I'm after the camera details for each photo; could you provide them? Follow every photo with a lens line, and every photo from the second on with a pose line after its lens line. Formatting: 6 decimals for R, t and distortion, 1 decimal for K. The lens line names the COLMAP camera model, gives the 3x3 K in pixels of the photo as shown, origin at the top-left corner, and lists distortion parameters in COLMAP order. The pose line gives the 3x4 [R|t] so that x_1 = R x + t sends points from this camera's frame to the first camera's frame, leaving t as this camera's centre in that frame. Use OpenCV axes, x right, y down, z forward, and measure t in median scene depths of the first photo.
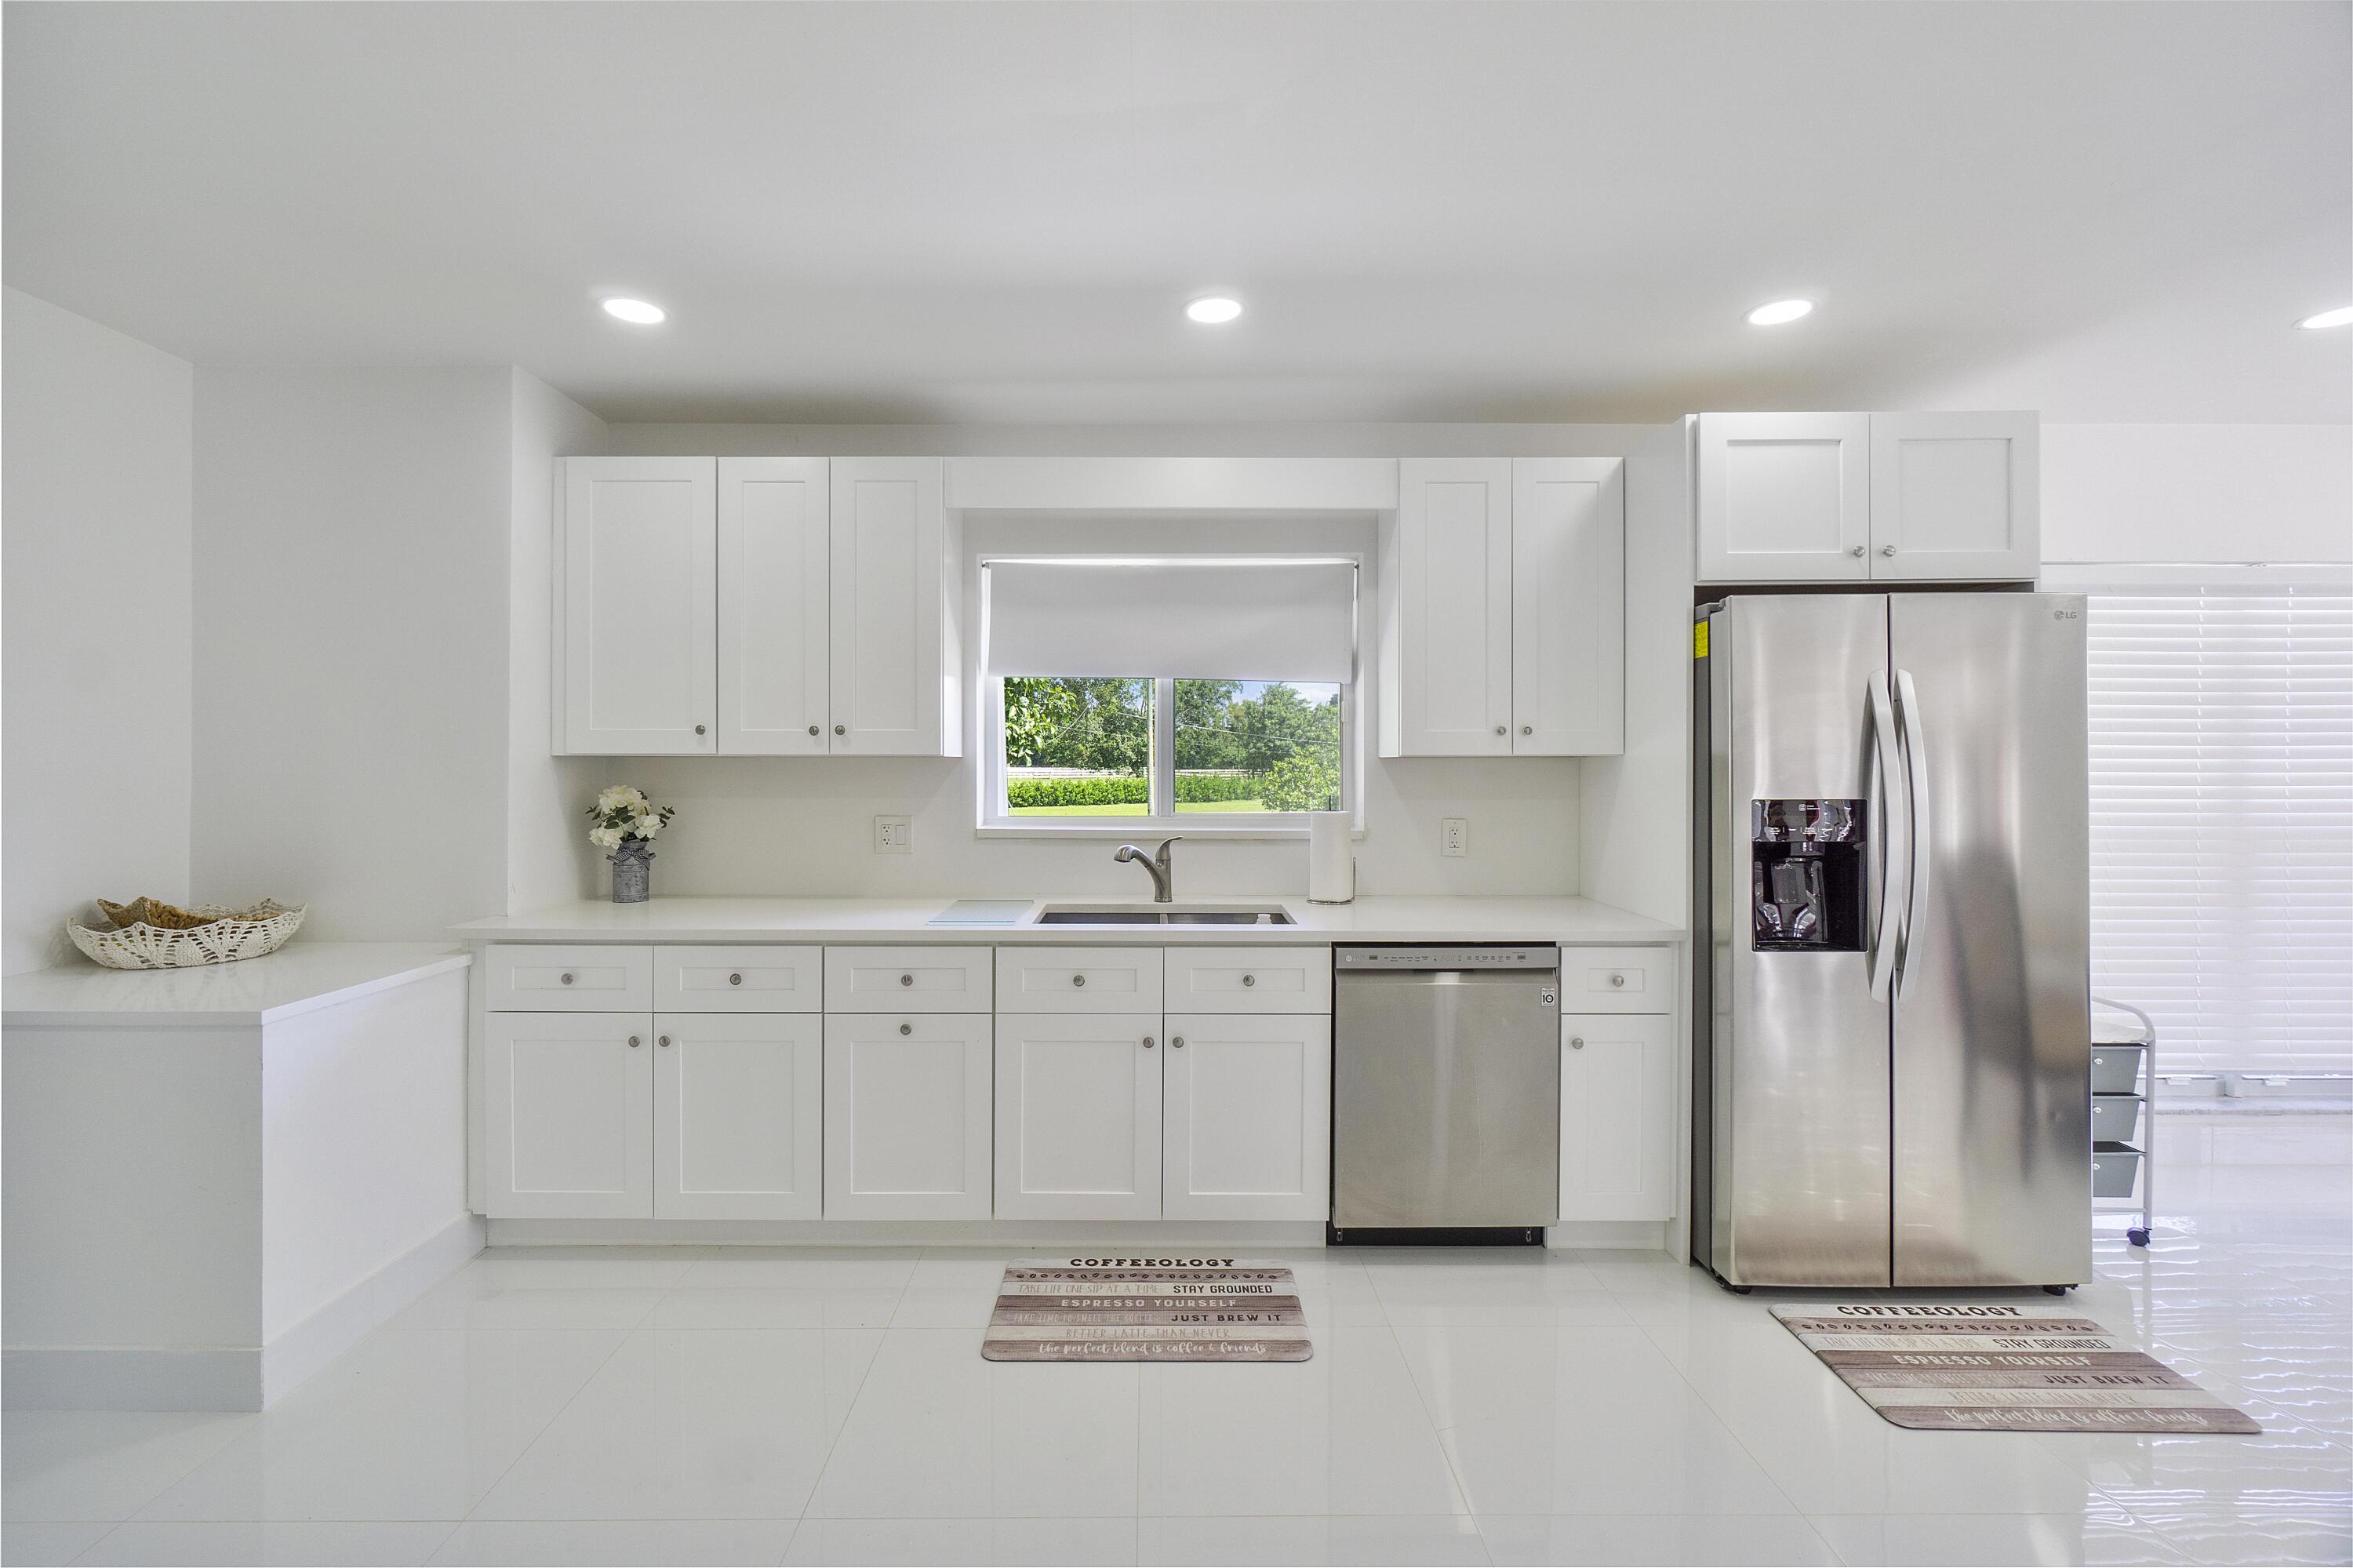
lens RADIAL K [[994.4, 0, 1175.2], [0, 994.4, 770.8], [0, 0, 1]] dist [-0.006401, 0.002168]
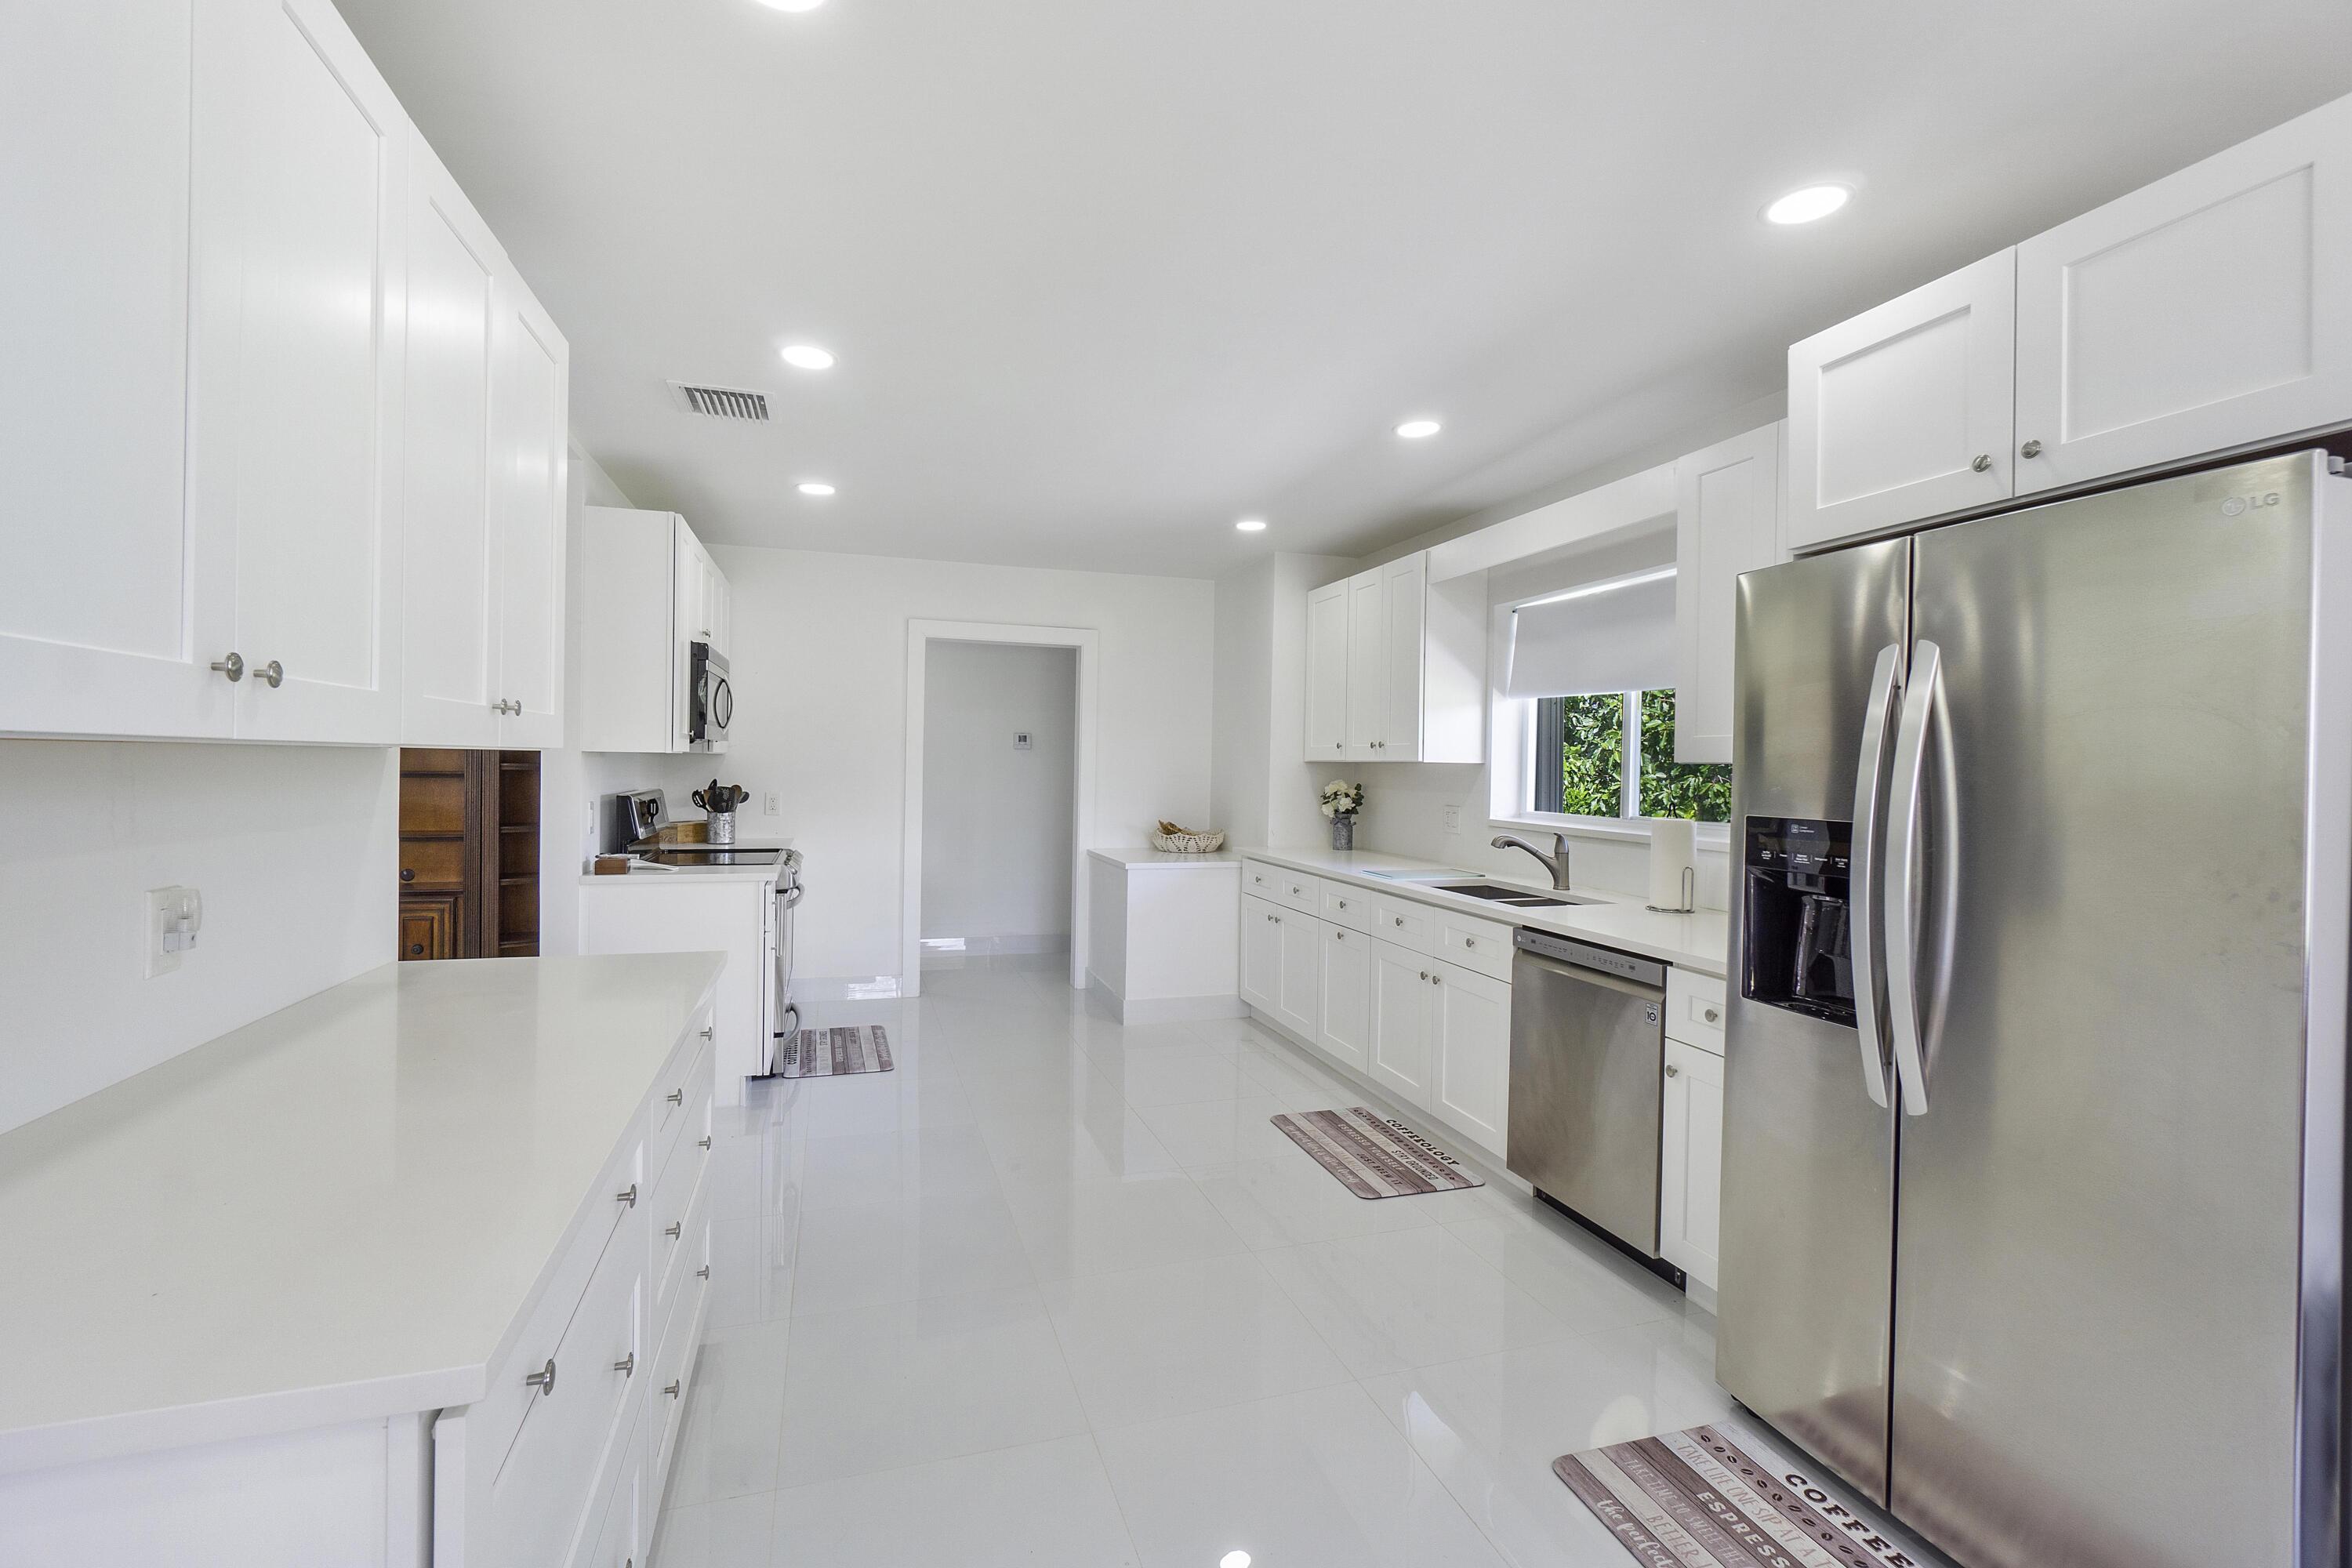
lens RADIAL K [[993.9, 0, 1171.7], [0, 993.9, 772.0], [0, 0, 1]] dist [-0.006401, 0.002168]
pose [[0.307922, 0.012043, -0.951335, 1.138050], [-0.020970, 0.999763, 0.005869, -0.001928], [0.951180, 0.018142, 0.308102, 0.261033]]
